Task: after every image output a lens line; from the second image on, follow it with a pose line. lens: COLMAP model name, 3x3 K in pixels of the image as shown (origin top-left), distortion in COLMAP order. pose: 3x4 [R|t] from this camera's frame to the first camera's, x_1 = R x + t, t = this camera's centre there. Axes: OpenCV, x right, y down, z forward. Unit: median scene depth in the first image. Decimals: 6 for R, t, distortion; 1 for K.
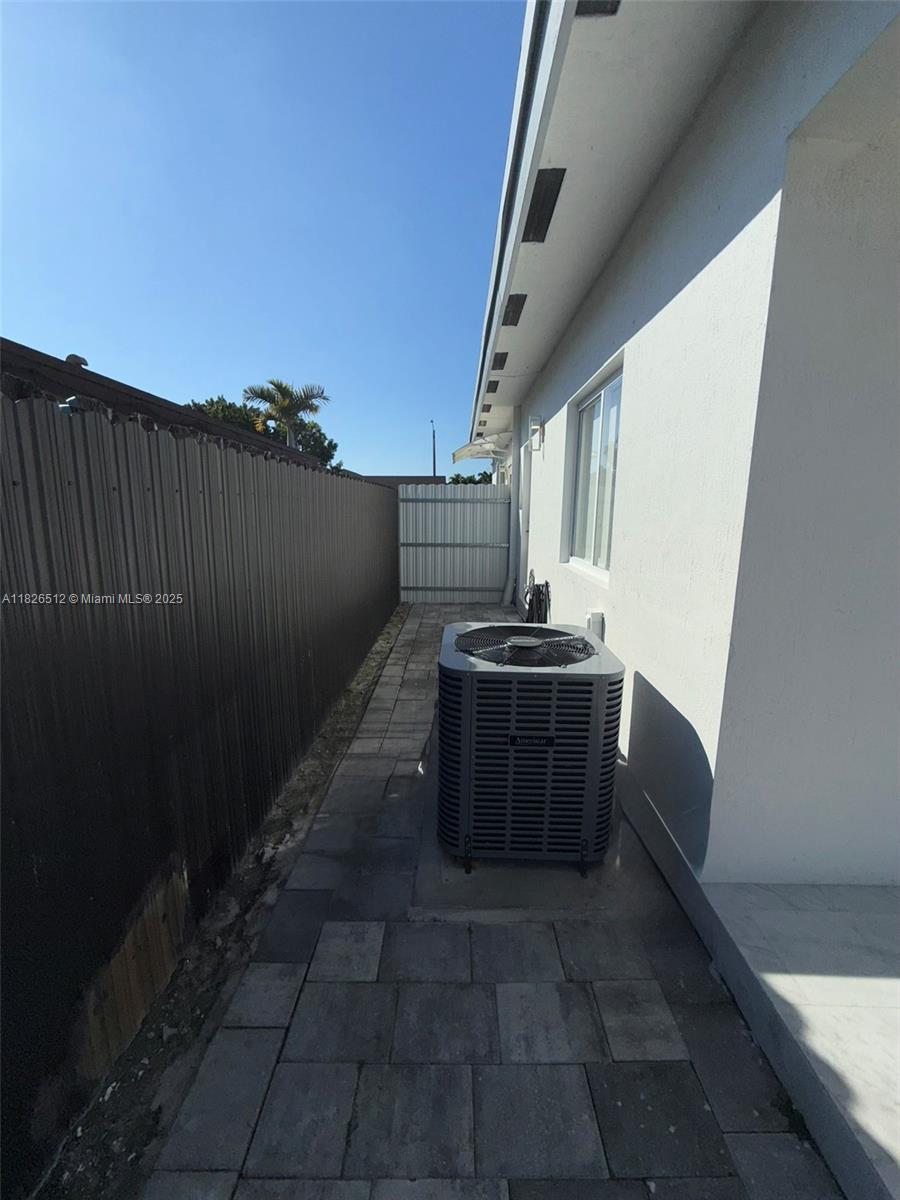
lens RADIAL K [[492.8, 0, 450.0], [0, 492.8, 600.0], [0, 0, 1]] dist [0.014875, -0.000051]
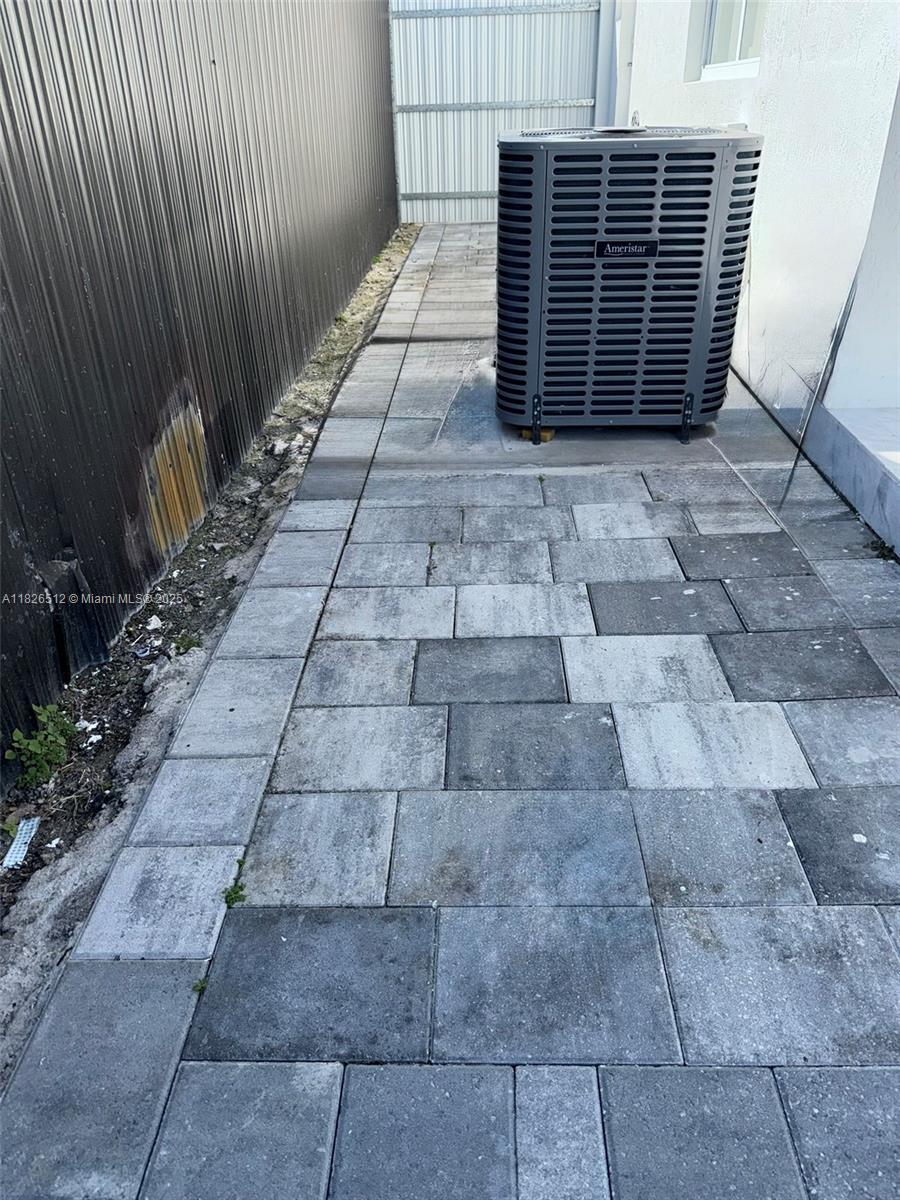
lens RADIAL K [[873.4, 0, 440.4], [0, 873.4, 596.7], [0, 0, 1]] dist [0.155990, -0.218474]
pose [[0.998973, -0.015600, -0.042546, -0.065164], [0.028143, 0.949447, 0.312663, 0.354033], [0.035518, -0.313540, 0.948911, -0.449083]]
